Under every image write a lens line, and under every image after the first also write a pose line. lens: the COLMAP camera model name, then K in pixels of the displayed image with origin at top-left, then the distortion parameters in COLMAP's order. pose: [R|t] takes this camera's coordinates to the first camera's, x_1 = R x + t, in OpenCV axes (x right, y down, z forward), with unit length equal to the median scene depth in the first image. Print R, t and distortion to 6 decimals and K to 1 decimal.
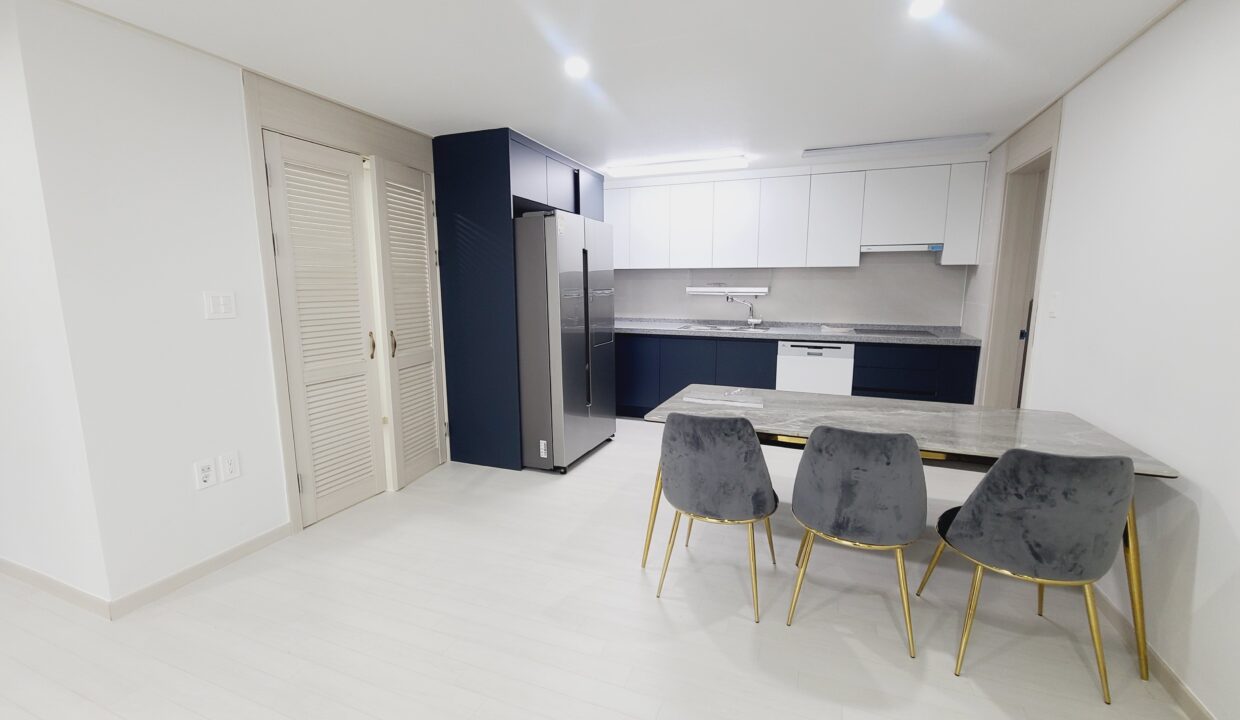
lens RADIAL K [[505.5, 0, 620.4], [0, 505.5, 361.7], [0, 0, 1]] dist [-0.001856, -0.001311]
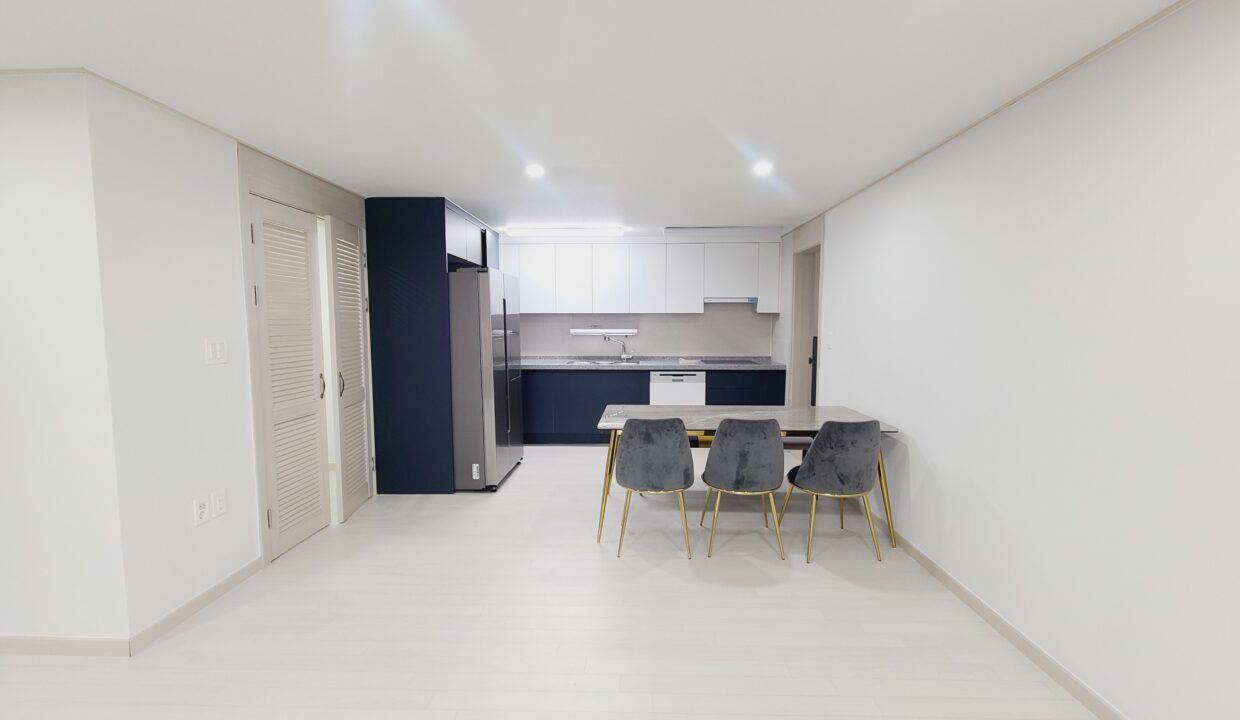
lens RADIAL K [[505.5, 0, 619.9], [0, 505.5, 361.5], [0, 0, 1]] dist [-0.001856, -0.001311]
pose [[0.941556, -0.026715, 0.335794, -0.257466], [0.051657, 0.996510, -0.065562, 0.019240], [-0.332871, 0.079077, 0.939651, -0.231676]]
